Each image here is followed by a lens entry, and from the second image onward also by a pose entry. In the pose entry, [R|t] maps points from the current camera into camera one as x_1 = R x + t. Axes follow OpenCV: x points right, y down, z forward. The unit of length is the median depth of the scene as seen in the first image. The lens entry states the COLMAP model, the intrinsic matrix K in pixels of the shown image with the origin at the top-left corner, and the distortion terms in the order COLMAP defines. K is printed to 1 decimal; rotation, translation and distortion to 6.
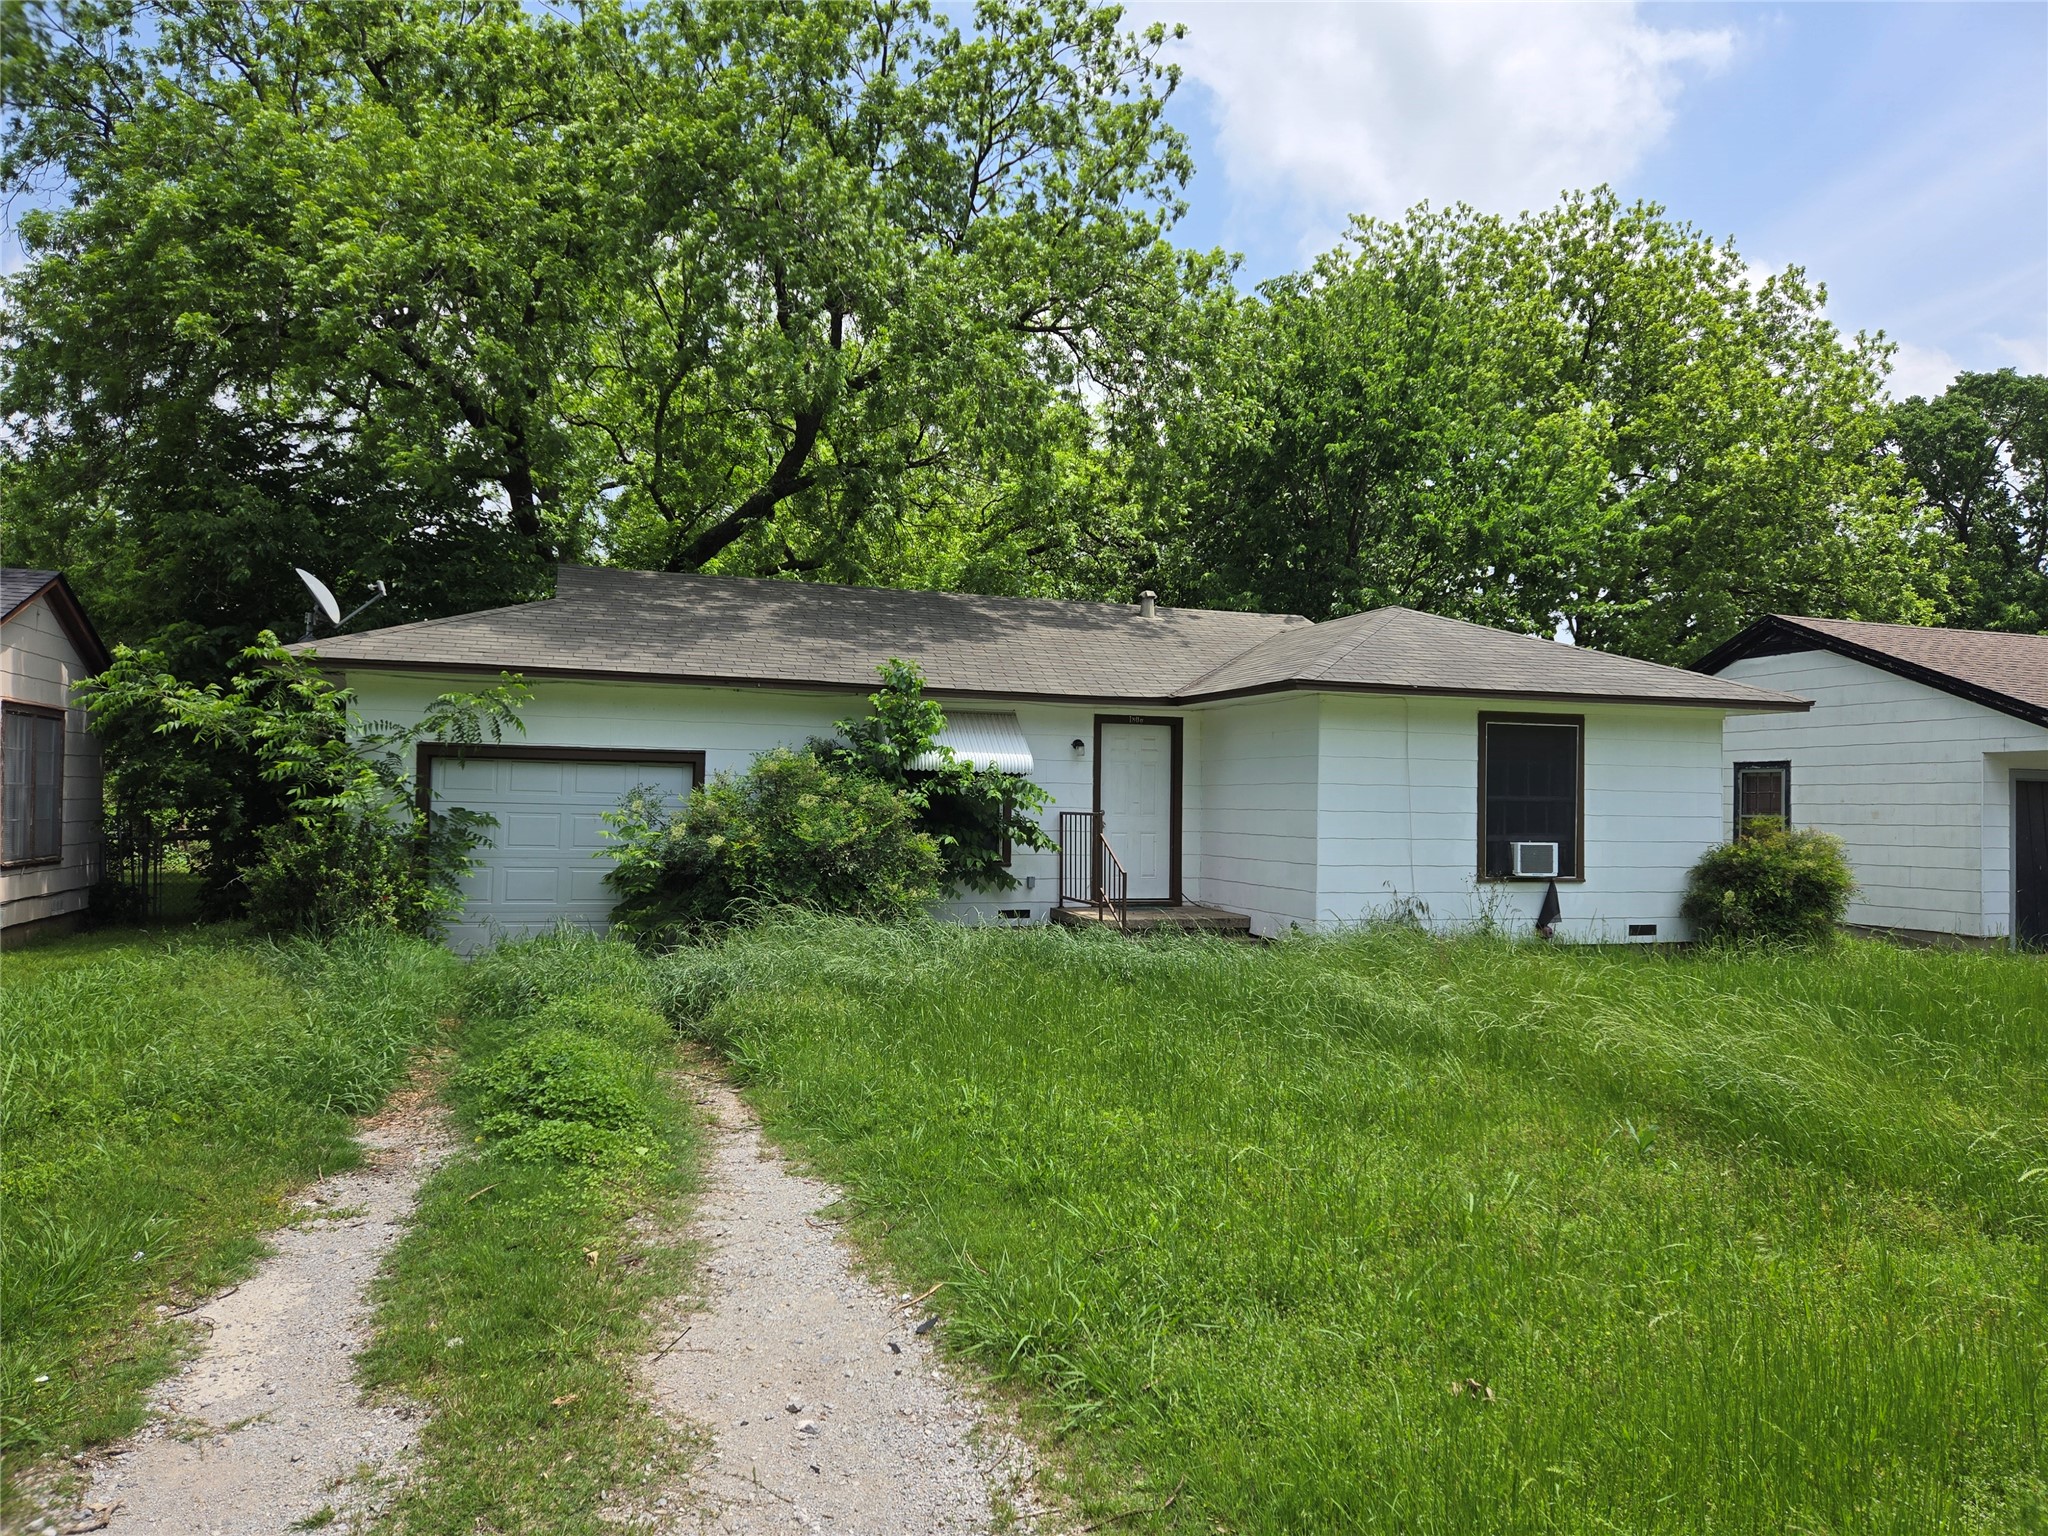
lens RADIAL K [[1351.9, 0, 1024.0], [0, 1351.9, 768.0], [0, 0, 1]] dist [0.030933, -0.000453]
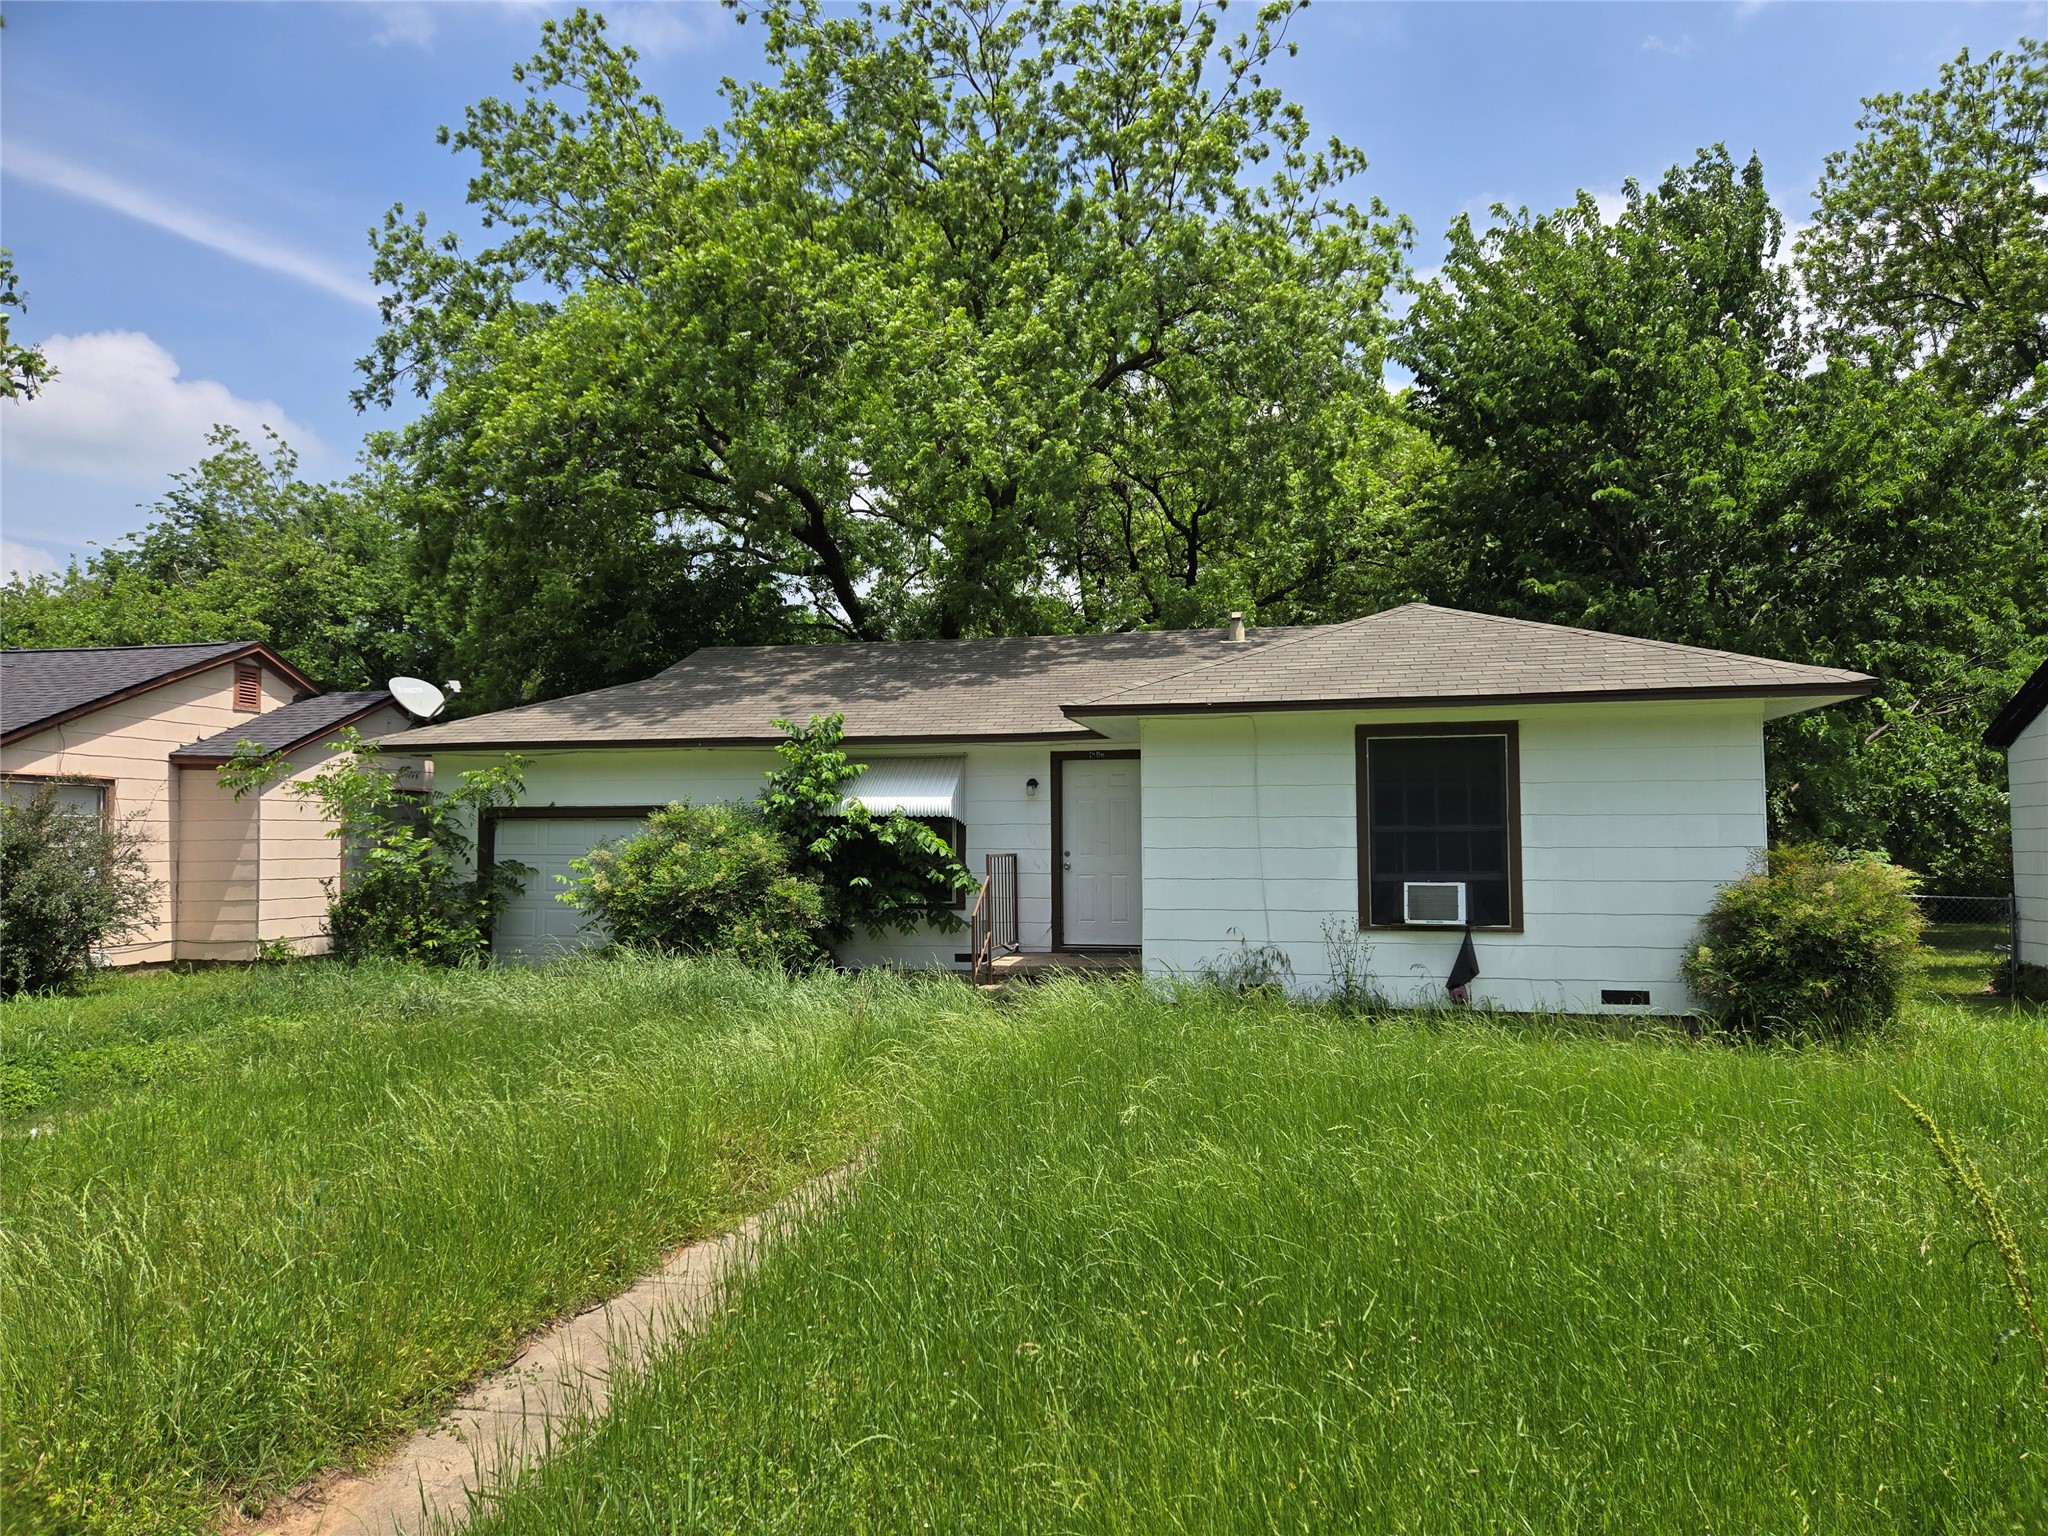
lens RADIAL K [[1351.9, 0, 1024.0], [0, 1351.9, 768.0], [0, 0, 1]] dist [0.030933, -0.000453]
pose [[0.861075, -0.048593, -0.506151, 0.573012], [0.031163, 0.998595, -0.042856, 0.013493], [0.507522, 0.021129, 0.861380, 0.175132]]
